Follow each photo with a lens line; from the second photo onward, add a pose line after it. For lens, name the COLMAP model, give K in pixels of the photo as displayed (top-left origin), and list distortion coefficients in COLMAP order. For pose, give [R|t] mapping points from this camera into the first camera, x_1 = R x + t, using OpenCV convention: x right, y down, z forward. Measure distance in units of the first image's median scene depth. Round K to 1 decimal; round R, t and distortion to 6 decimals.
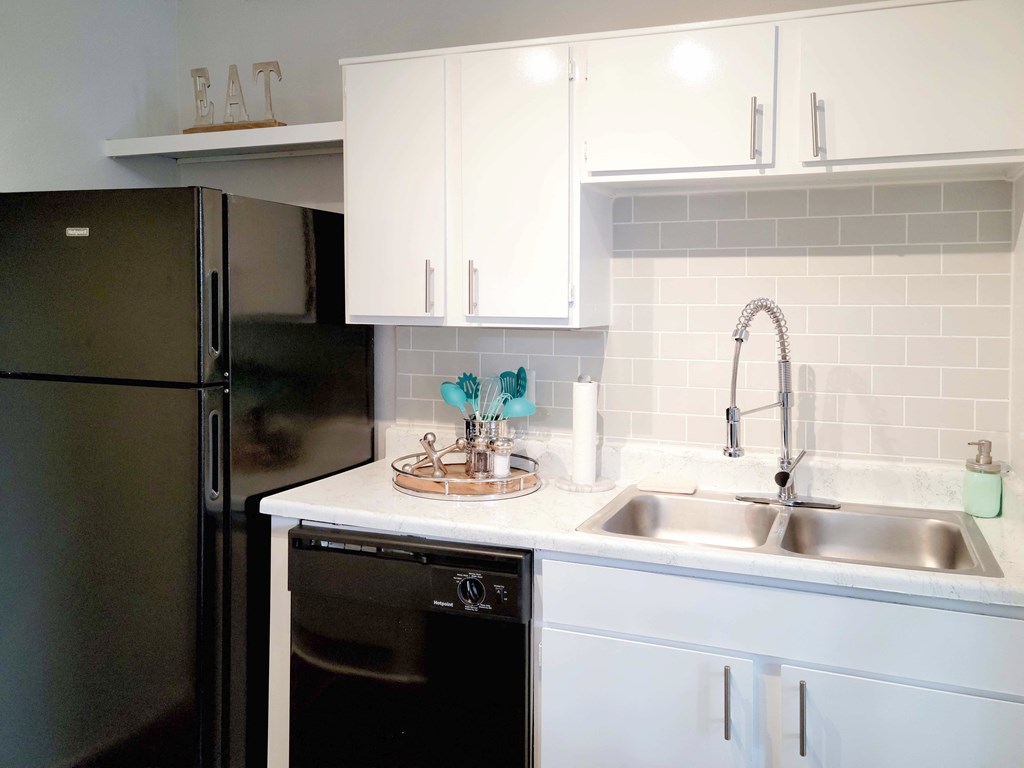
lens RADIAL K [[869.3, 0, 512.0], [0, 869.3, 384.0], [0, 0, 1]] dist [0.042648, -0.001422]
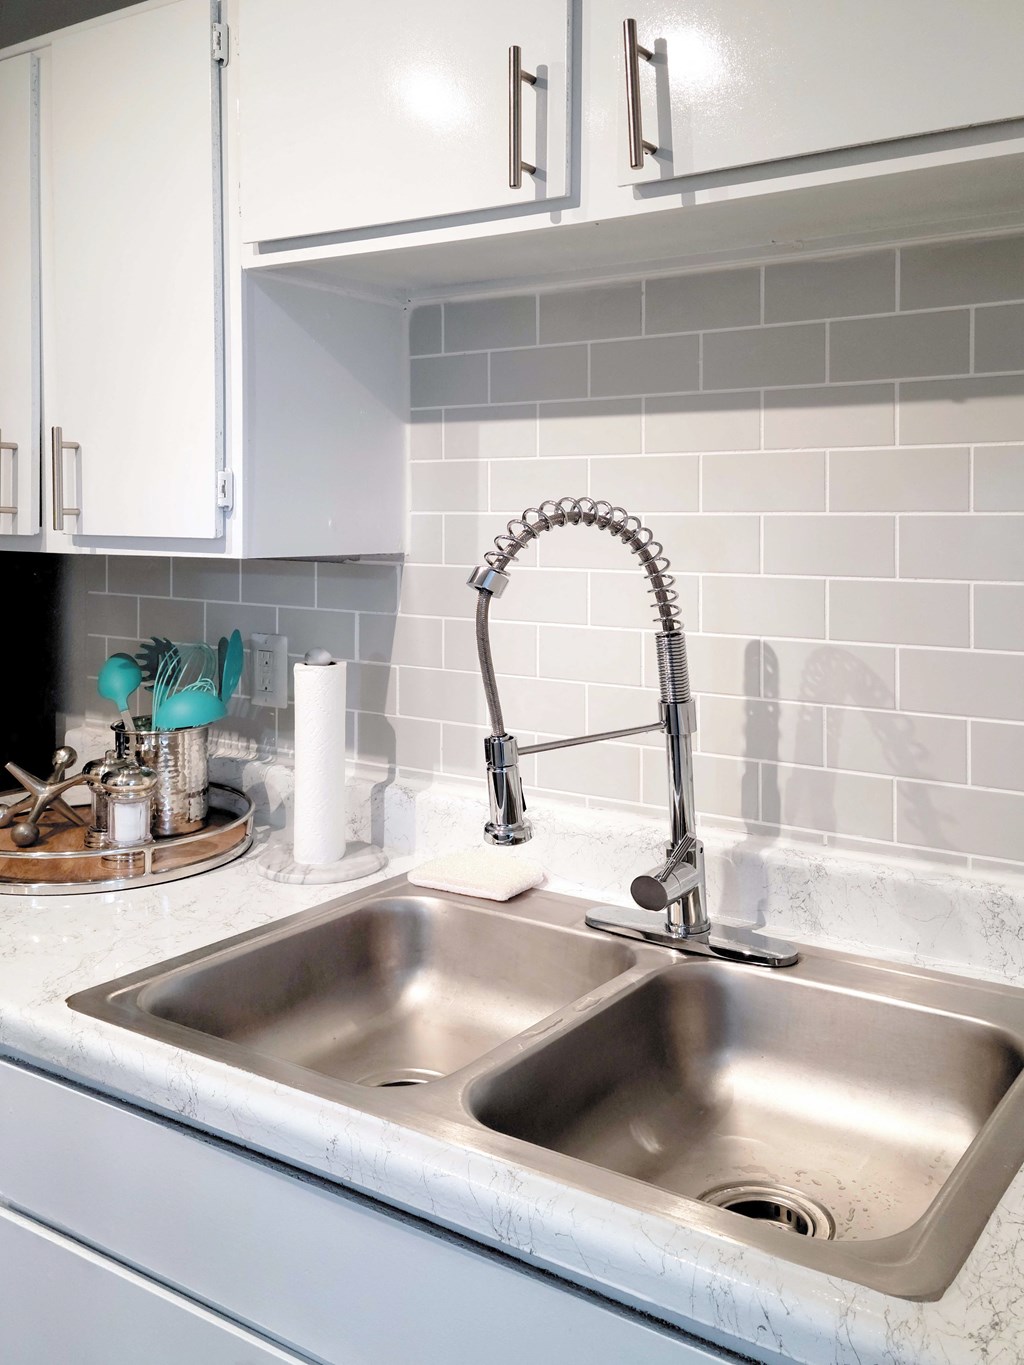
lens RADIAL K [[1158.8, 0, 511.1], [0, 1158.8, 596.5], [0, 0, 1]] dist [0.042648, -0.001422]
pose [[0.967078, 0.015598, -0.254003, 0.371604], [-0.022059, 0.999501, -0.022609, -0.029051], [0.253524, 0.027468, 0.966939, 0.370001]]
